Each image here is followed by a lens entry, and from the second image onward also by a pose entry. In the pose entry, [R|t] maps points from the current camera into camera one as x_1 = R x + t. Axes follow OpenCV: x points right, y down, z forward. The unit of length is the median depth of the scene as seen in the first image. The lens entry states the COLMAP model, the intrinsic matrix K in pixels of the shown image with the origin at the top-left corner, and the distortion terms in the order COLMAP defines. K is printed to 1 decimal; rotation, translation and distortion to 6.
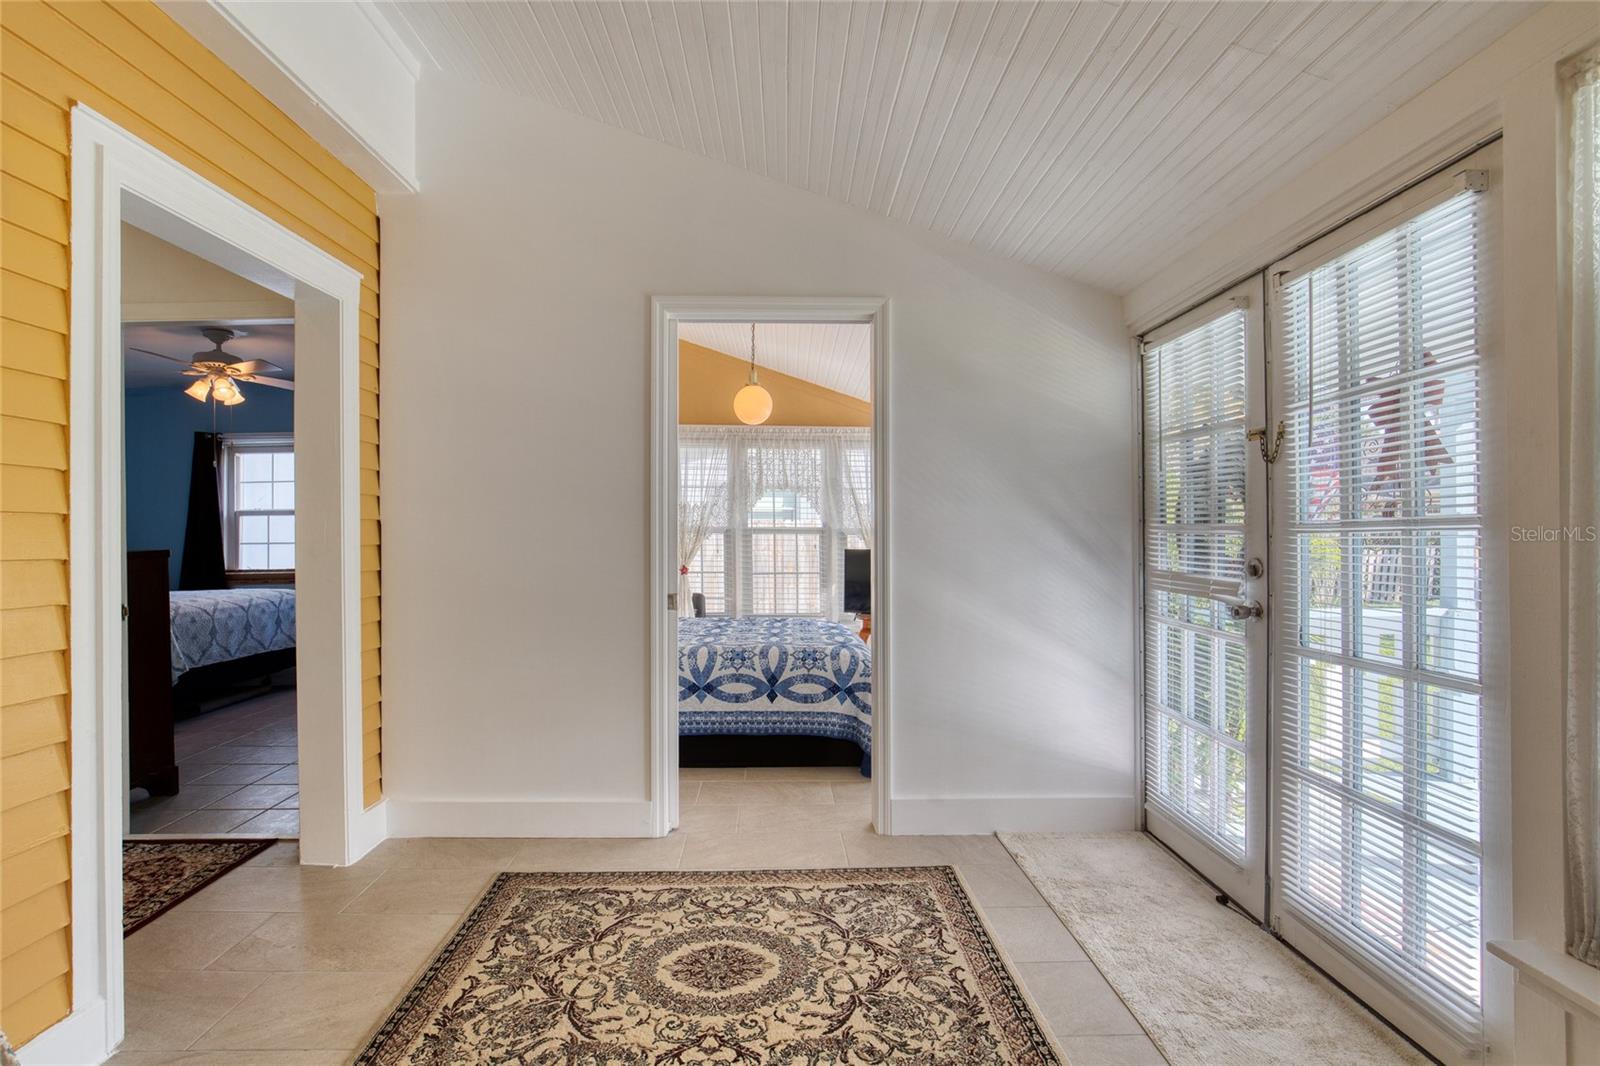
lens RADIAL K [[743.8, 0, 799.3], [0, 743.8, 533.5], [0, 0, 1]] dist [-0.021865, 0.007179]
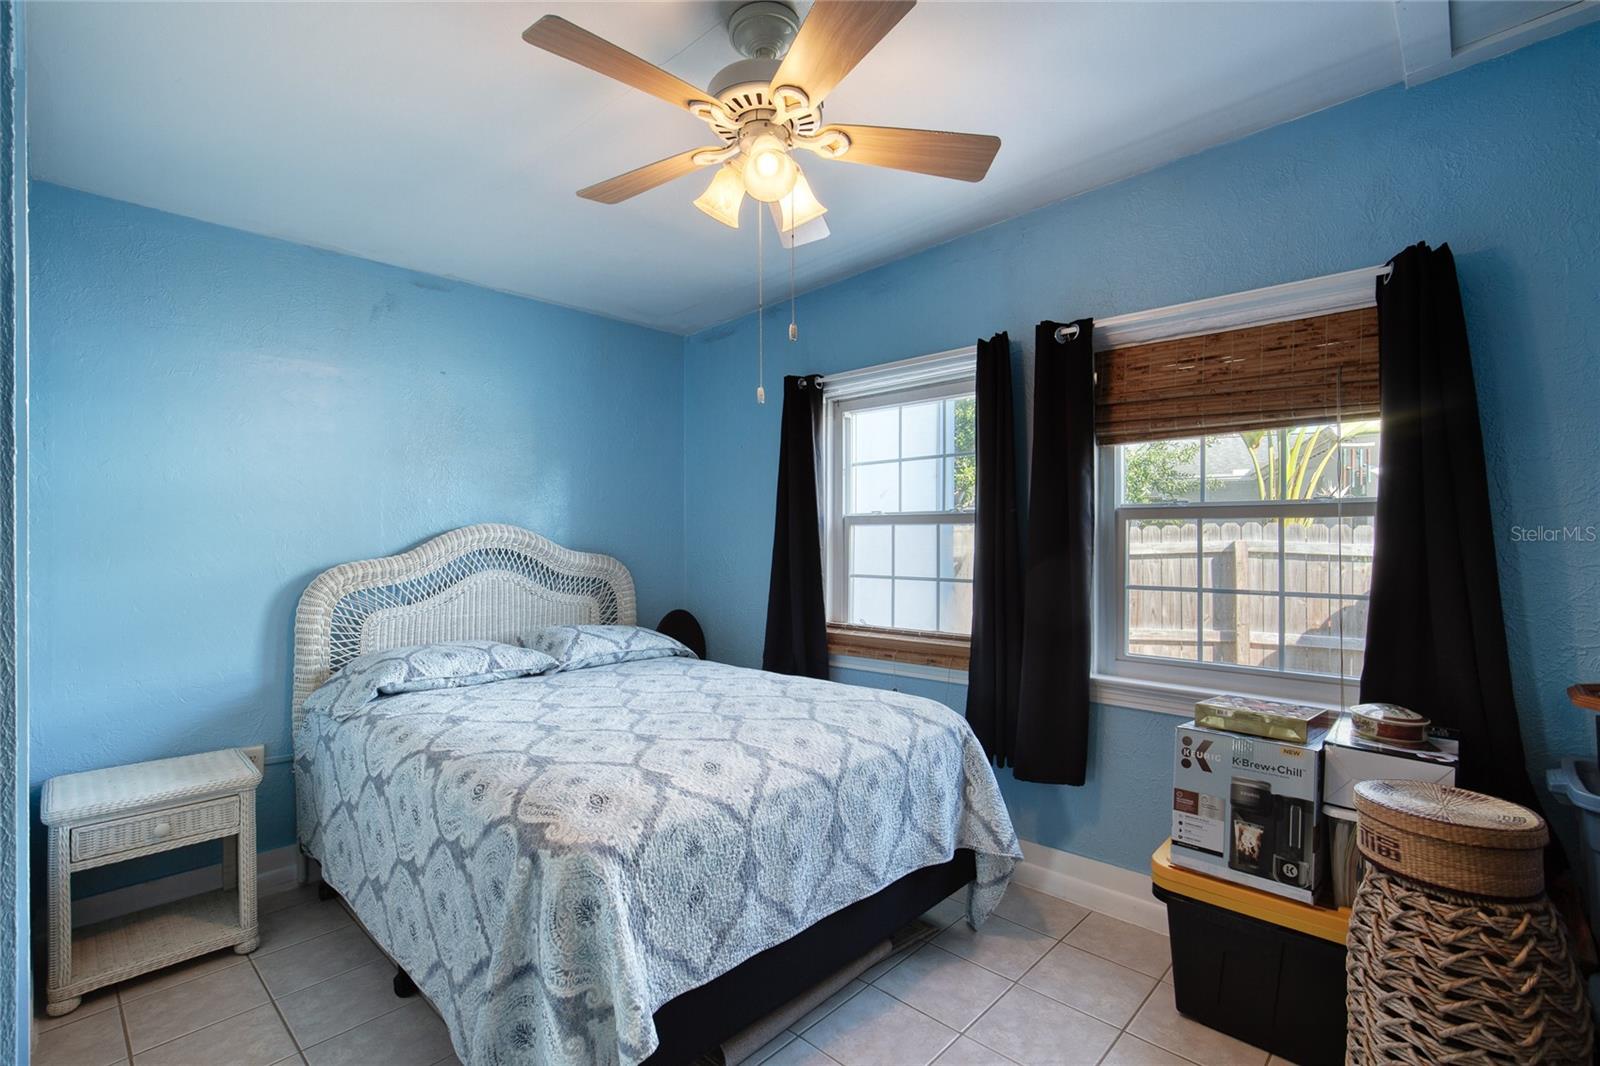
lens RADIAL K [[743.8, 0, 795.2], [0, 743.8, 533.1], [0, 0, 1]] dist [-0.021865, 0.007179]
pose [[0.715959, 0.003667, -0.698132, -0.490044], [0.000370, 0.999984, 0.005632, -0.025739], [0.698142, -0.004291, 0.715947, 0.699027]]
